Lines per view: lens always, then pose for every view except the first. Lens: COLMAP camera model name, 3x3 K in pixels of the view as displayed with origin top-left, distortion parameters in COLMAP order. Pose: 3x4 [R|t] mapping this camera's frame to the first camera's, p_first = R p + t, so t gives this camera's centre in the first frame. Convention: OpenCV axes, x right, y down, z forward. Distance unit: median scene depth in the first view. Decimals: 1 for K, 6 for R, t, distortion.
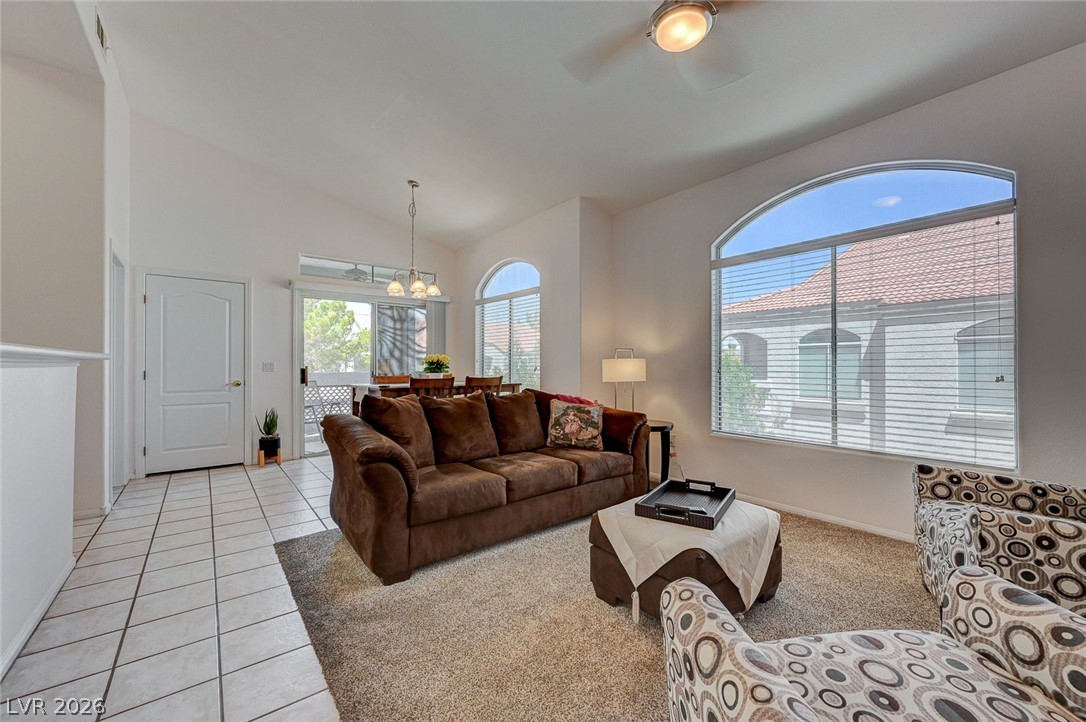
lens RADIAL K [[430.7, 0, 548.7], [0, 430.7, 362.7], [0, 0, 1]] dist [0.003113, 0.000249]
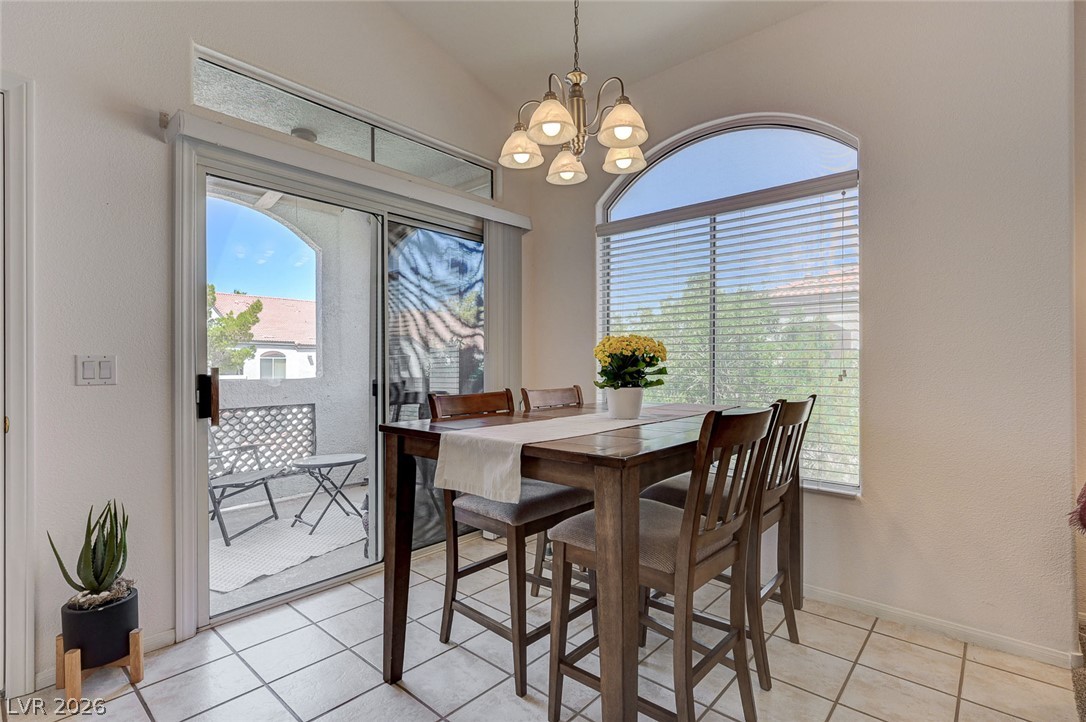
lens RADIAL K [[512.7, 0, 547.1], [0, 512.7, 363.1], [0, 0, 1]] dist [-0.001267, 0.000430]
pose [[0.986076, 0.002672, 0.166273, -0.380203], [-0.003332, 0.999988, 0.003687, 0.002051], [-0.166261, -0.004190, 0.986073, 0.566477]]
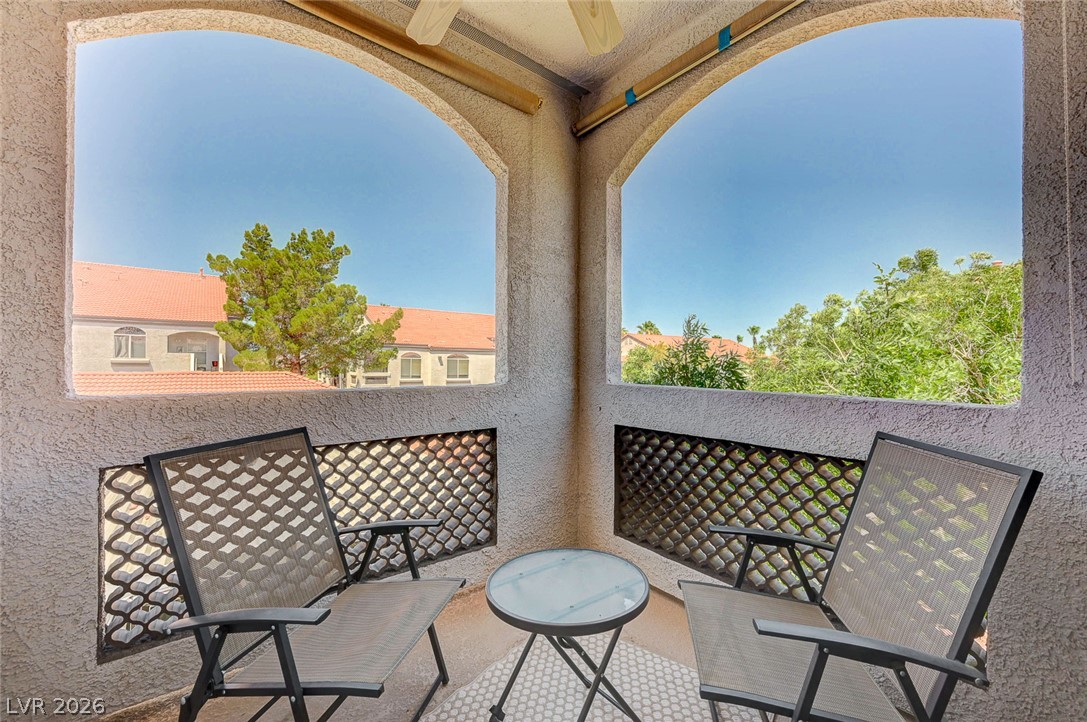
lens RADIAL K [[431.1, 0, 544.0], [0, 431.1, 363.4], [0, 0, 1]] dist [0.003113, 0.000249]
pose [[0.999736, 0.008829, -0.021221, -0.482854], [-0.008790, 0.999960, 0.001921, 0.006260], [0.021237, -0.001734, 0.999773, 0.836852]]
